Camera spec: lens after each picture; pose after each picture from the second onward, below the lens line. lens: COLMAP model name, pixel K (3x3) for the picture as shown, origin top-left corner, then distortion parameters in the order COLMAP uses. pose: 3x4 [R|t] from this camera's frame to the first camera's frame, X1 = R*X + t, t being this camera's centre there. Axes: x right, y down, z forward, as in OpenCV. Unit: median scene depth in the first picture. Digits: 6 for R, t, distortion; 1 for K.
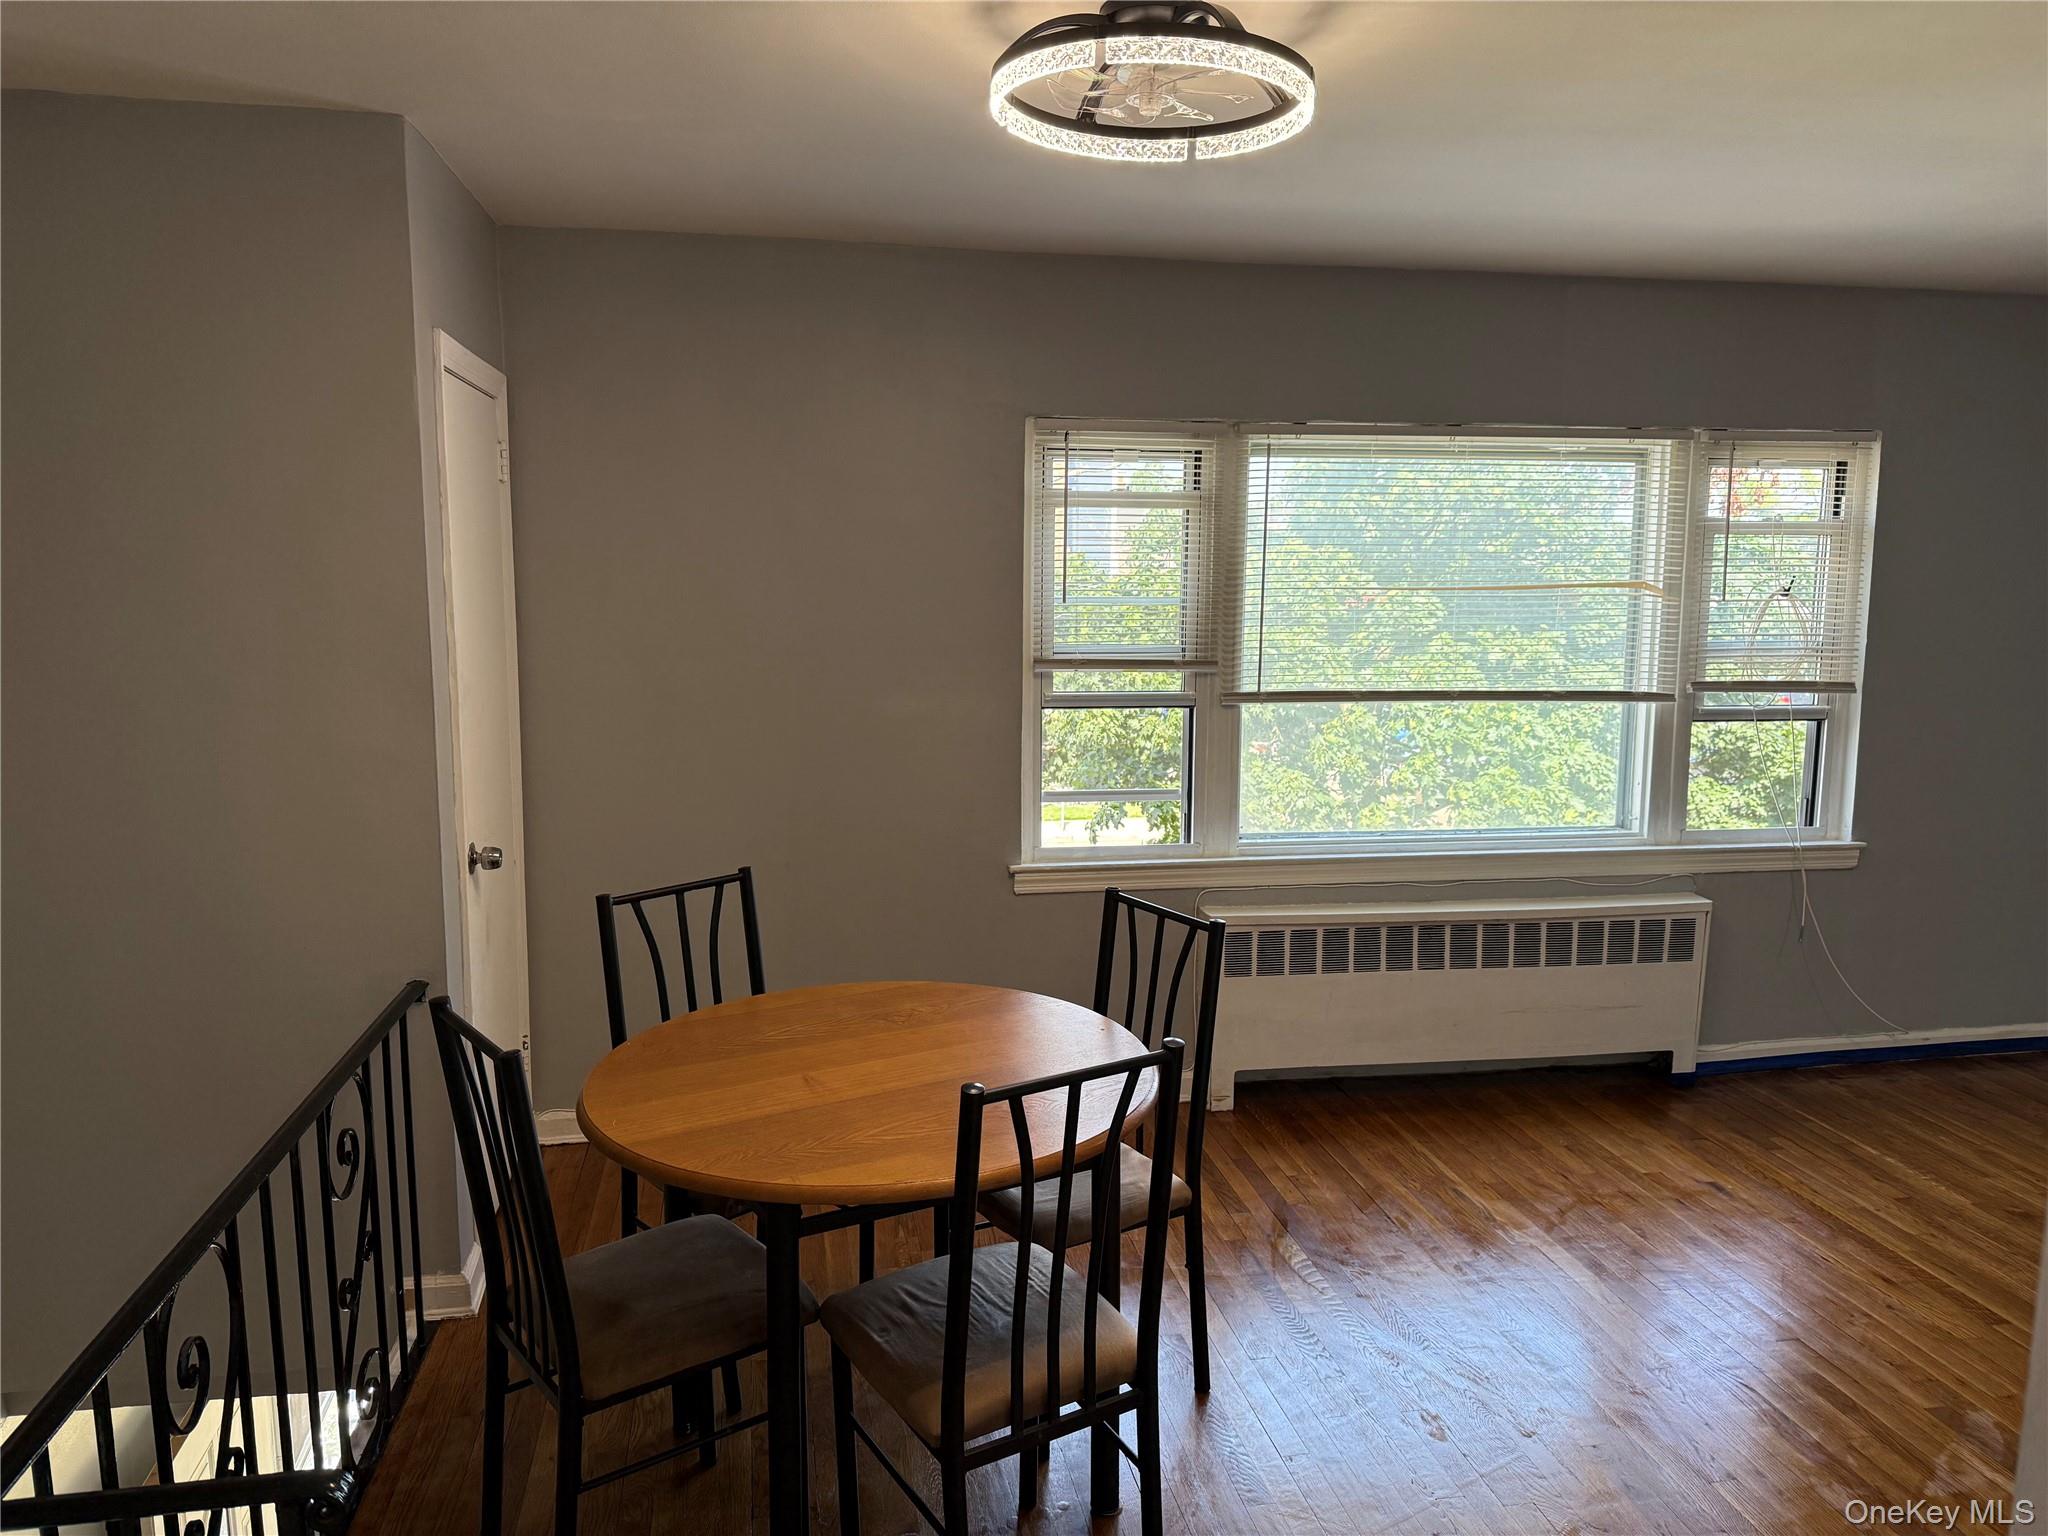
lens RADIAL K [[1444.3, 0, 1024.0], [0, 1444.3, 768.0], [0, 0, 1]] dist [0.051718, -0.054526]
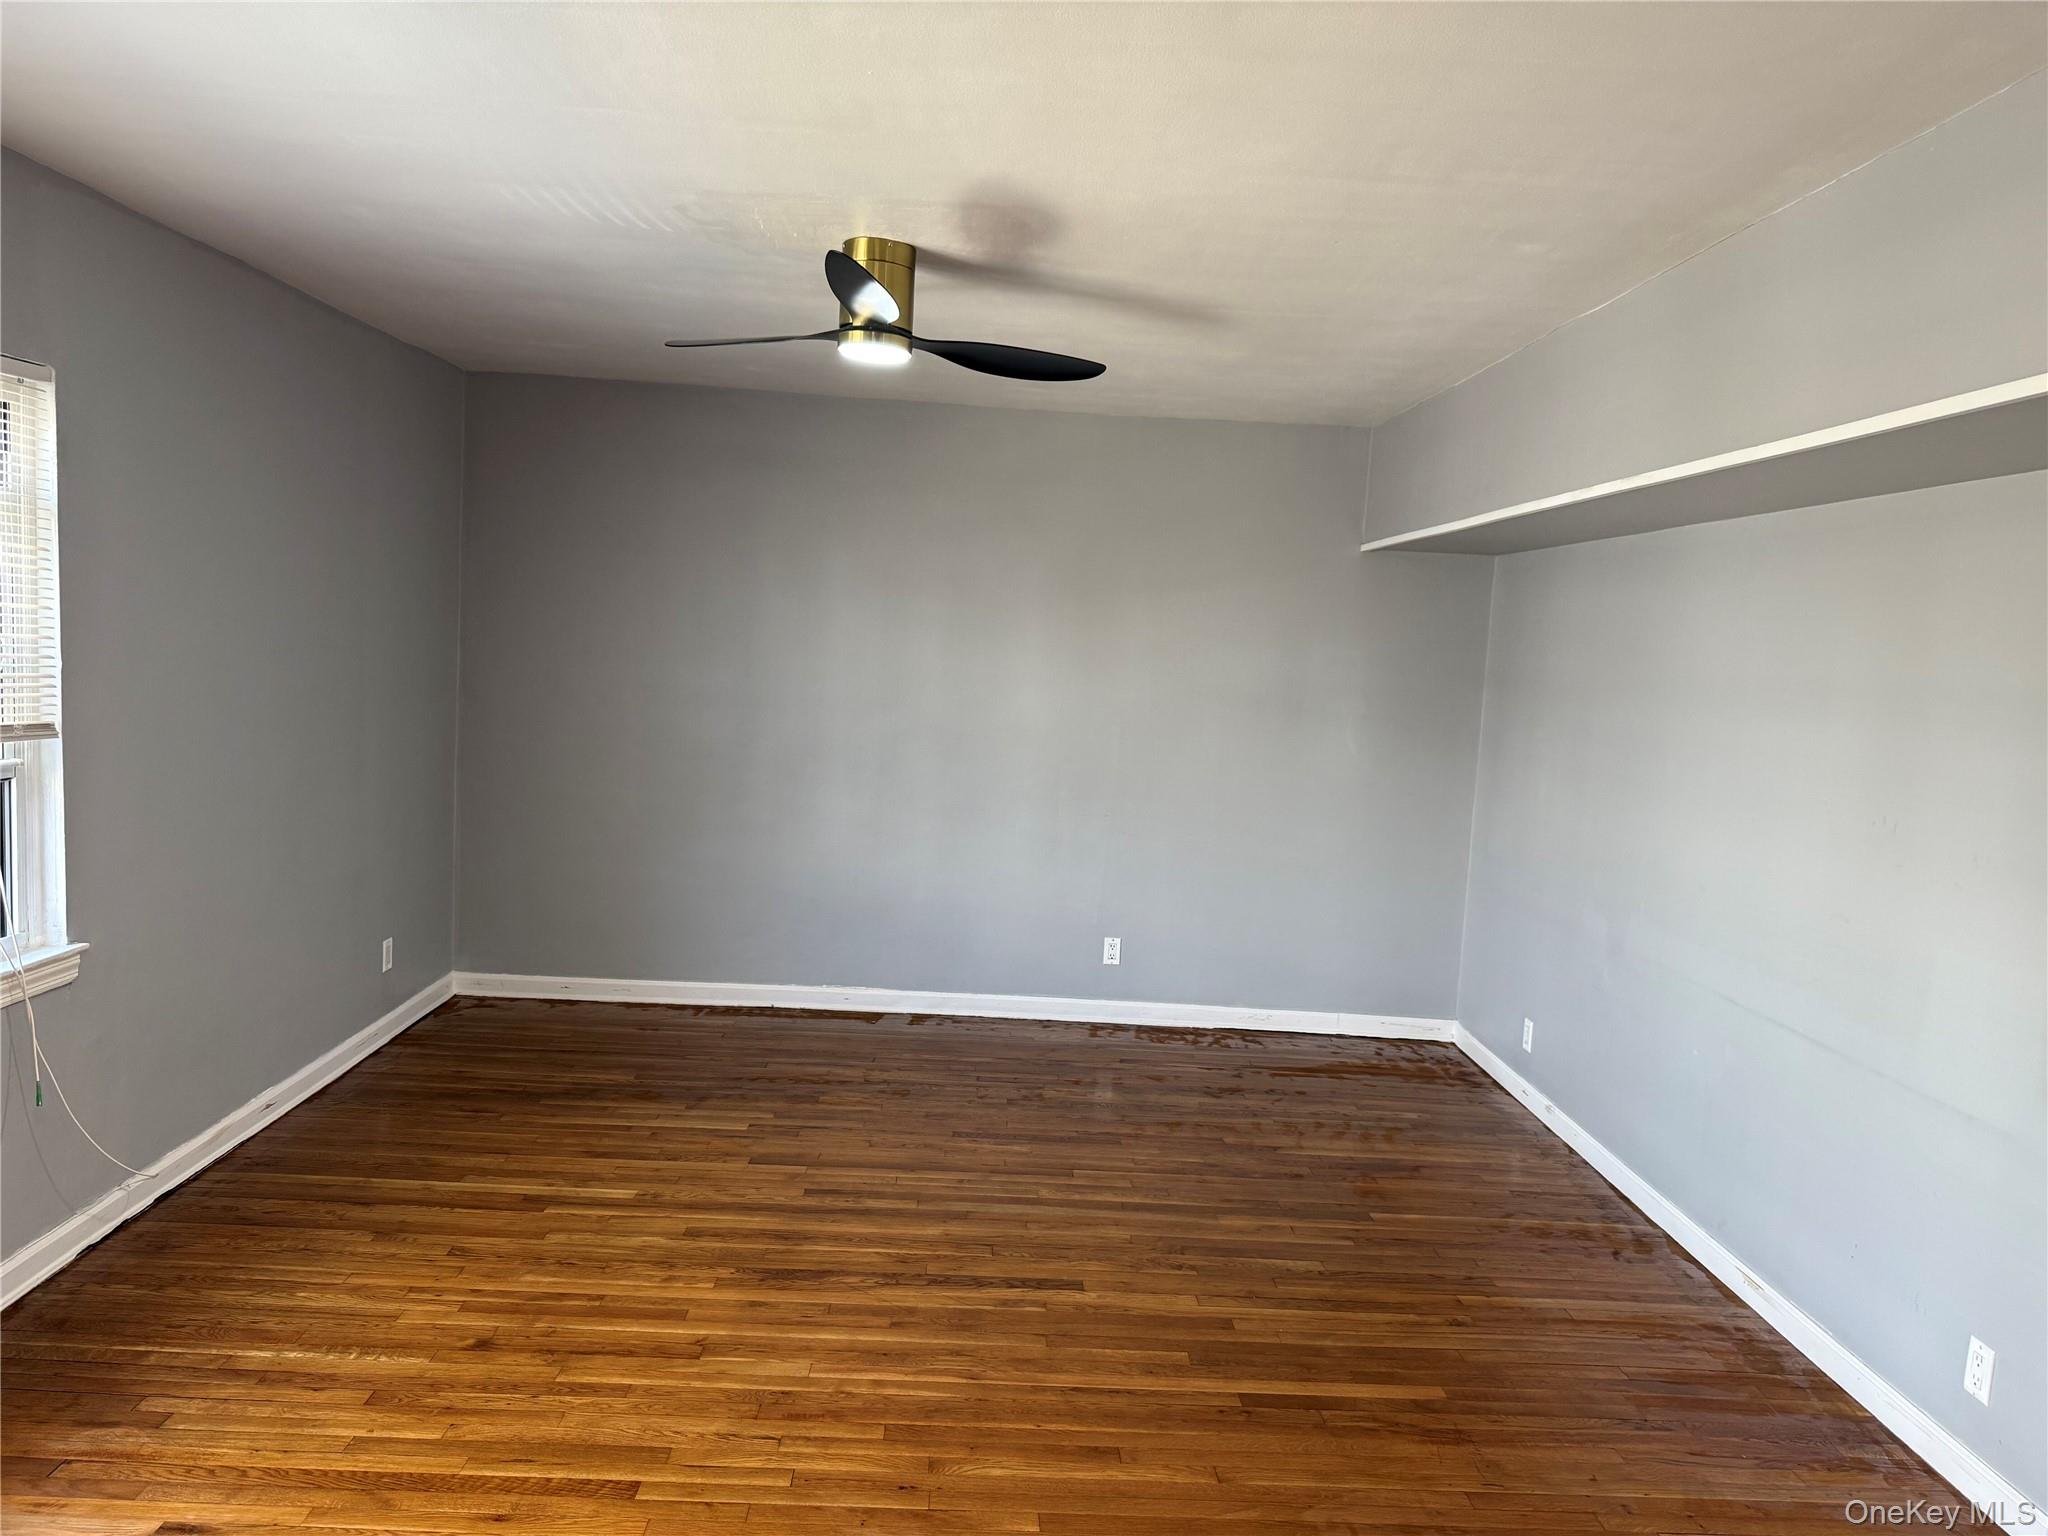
lens RADIAL K [[1455.1, 0, 1024.0], [0, 1455.1, 768.0], [0, 0, 1]] dist [0.126422, -0.201118]
pose [[0.159141, -0.091686, 0.982989, -0.063692], [0.086788, 0.993123, 0.078581, -0.053583], [-0.983434, 0.072807, 0.166004, 0.430935]]
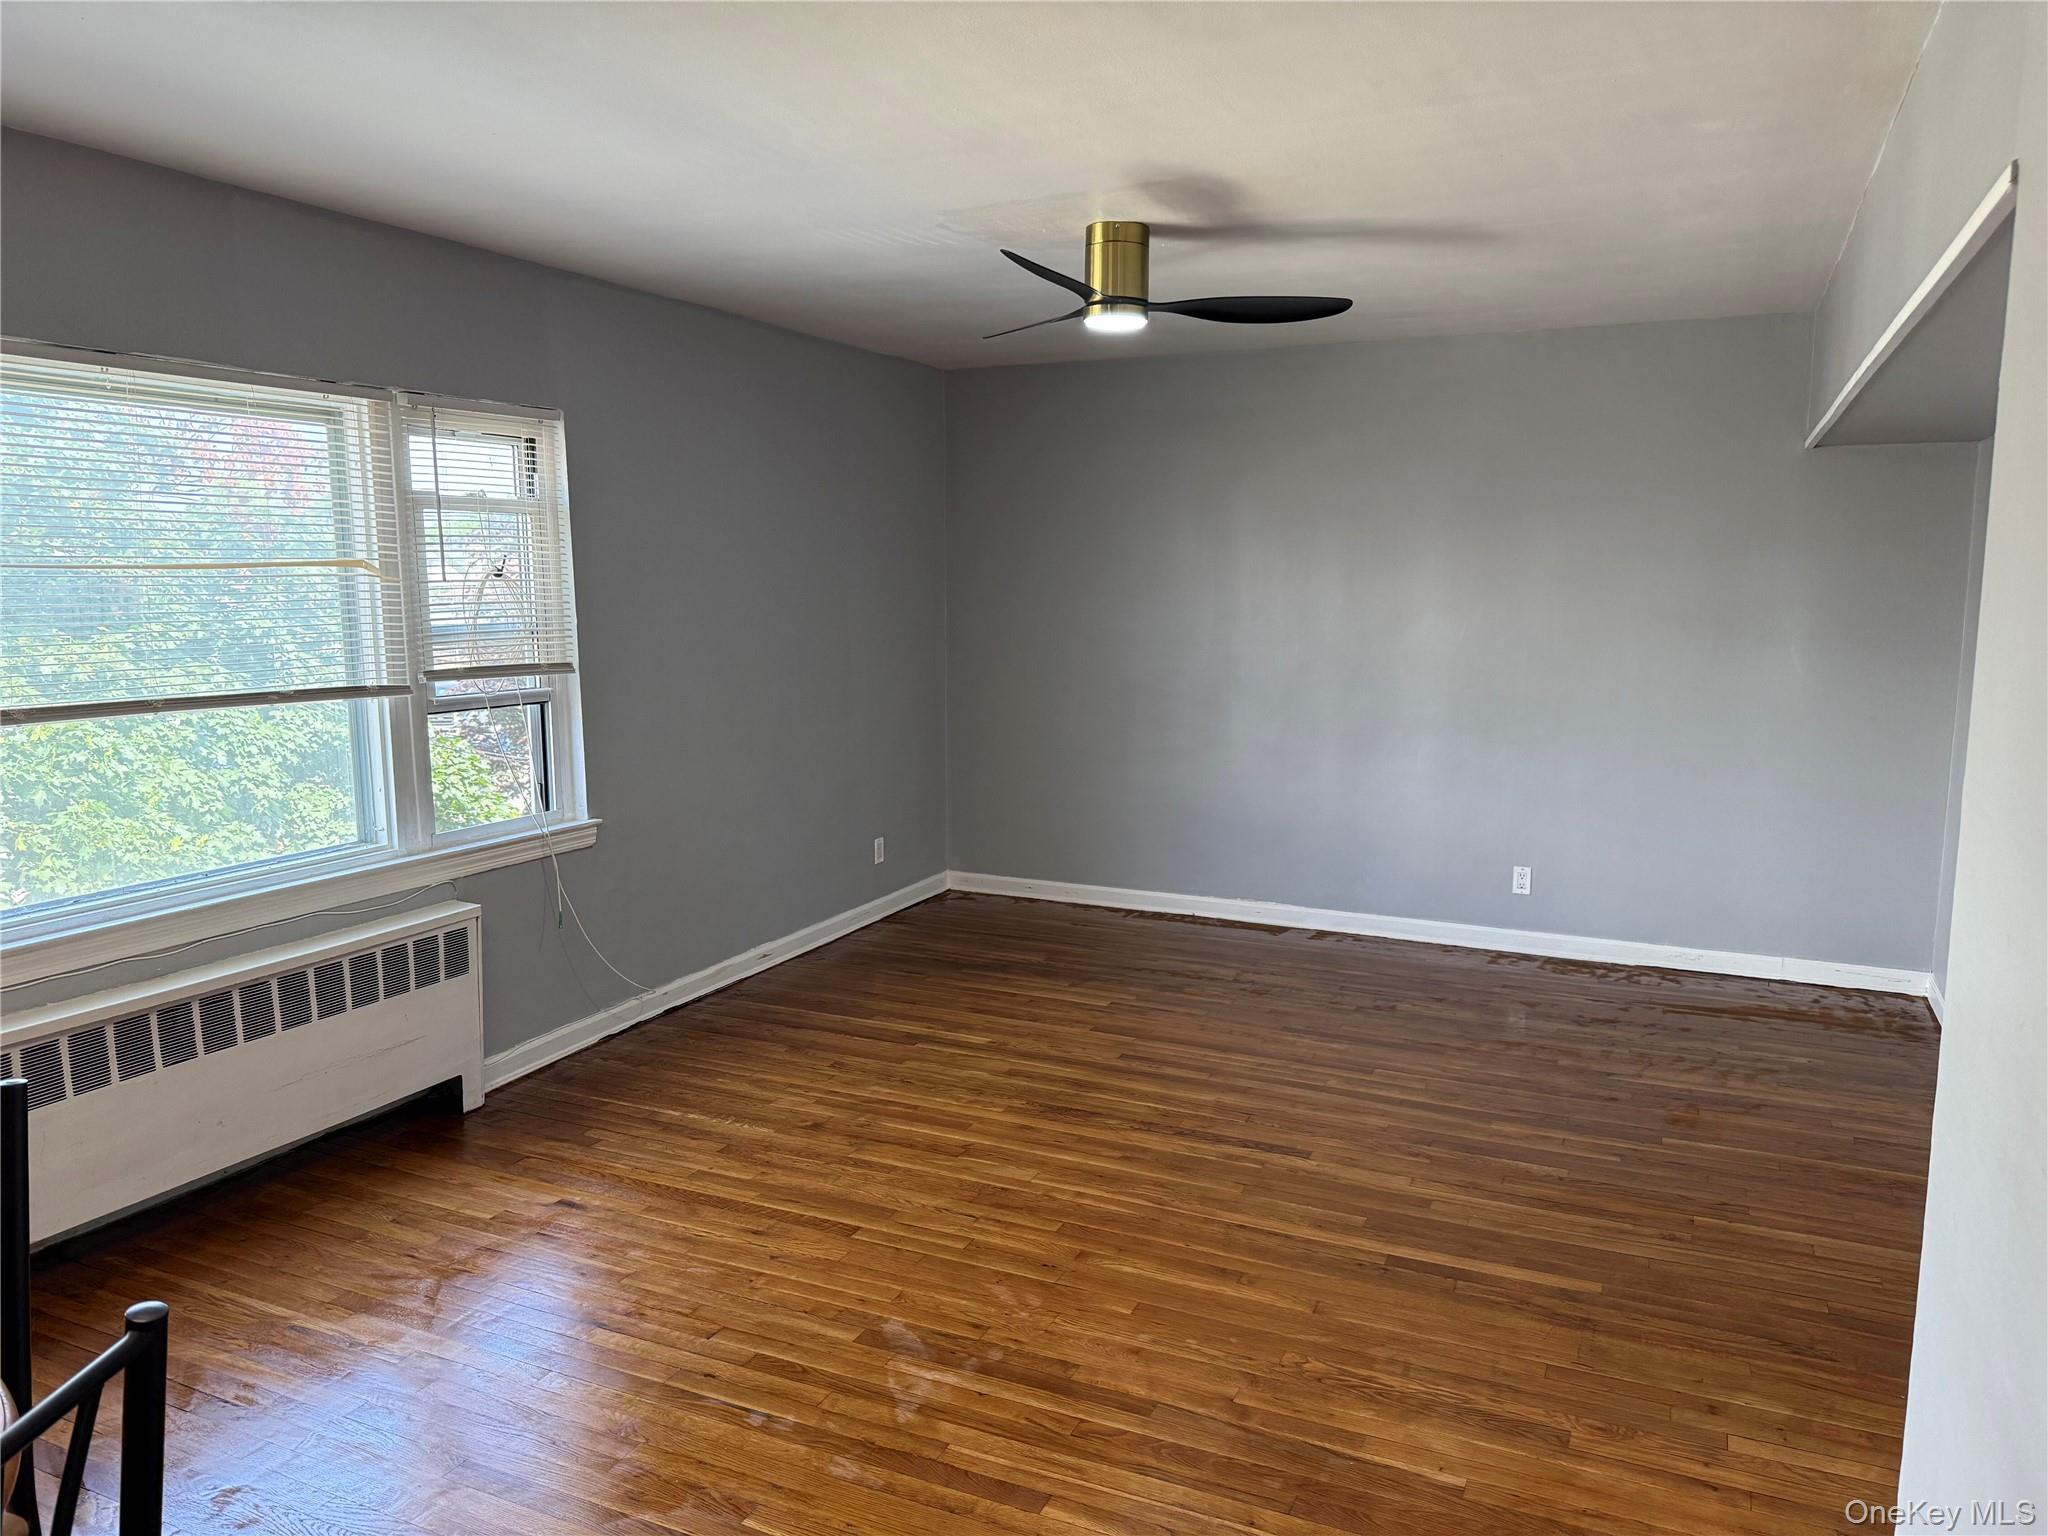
lens RADIAL K [[1439.8, 0, 1032.1], [0, 1439.8, 763.0], [0, 0, 1]] dist [0.216234, -0.399712]
pose [[0.581595, -0.115052, 0.805302, -0.068439], [0.119684, 0.991277, 0.055185, -0.007759], [-0.804626, 0.064287, 0.590291, 0.158037]]
